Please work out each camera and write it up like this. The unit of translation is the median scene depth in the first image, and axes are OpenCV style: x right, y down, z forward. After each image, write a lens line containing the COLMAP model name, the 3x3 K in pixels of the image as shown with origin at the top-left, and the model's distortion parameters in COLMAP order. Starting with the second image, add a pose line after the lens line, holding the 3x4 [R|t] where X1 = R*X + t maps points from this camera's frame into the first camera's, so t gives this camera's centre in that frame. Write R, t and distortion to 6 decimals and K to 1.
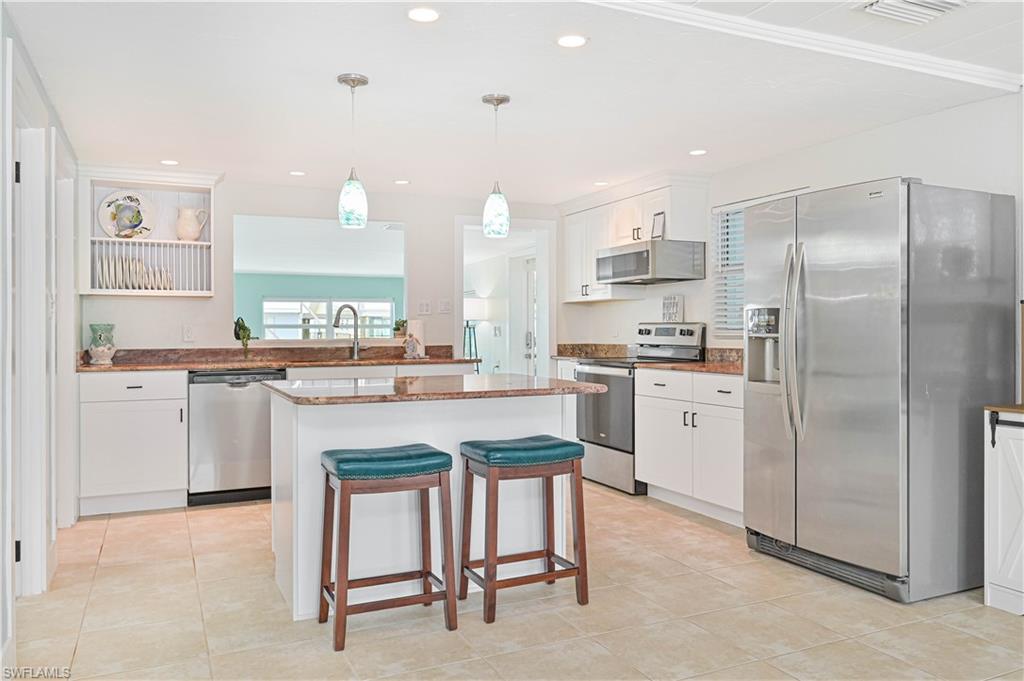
lens RADIAL K [[753.9, 0, 510.3], [0, 753.9, 337.1], [0, 0, 1]] dist [-0.002720, -0.000310]
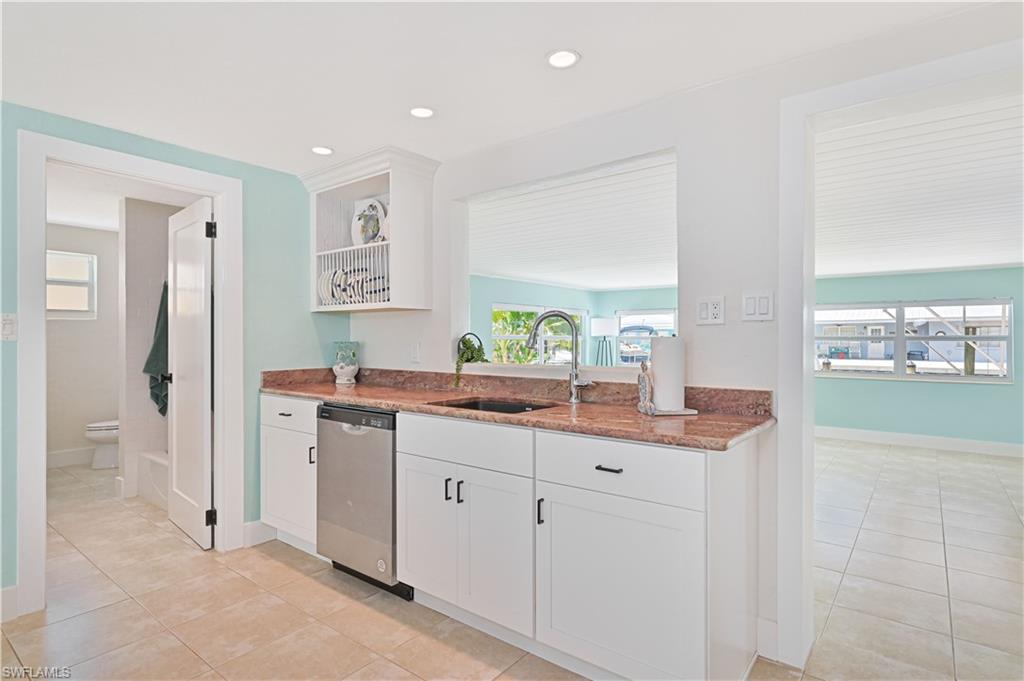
lens RADIAL K [[527.1, 0, 511.2], [0, 527.1, 342.0], [0, 0, 1]] dist [0.000011, 0.000131]
pose [[0.442880, 0.008596, -0.896540, 0.149659], [-0.010901, 0.999932, 0.004203, -0.019970], [0.896515, 0.007911, 0.442943, 0.812349]]
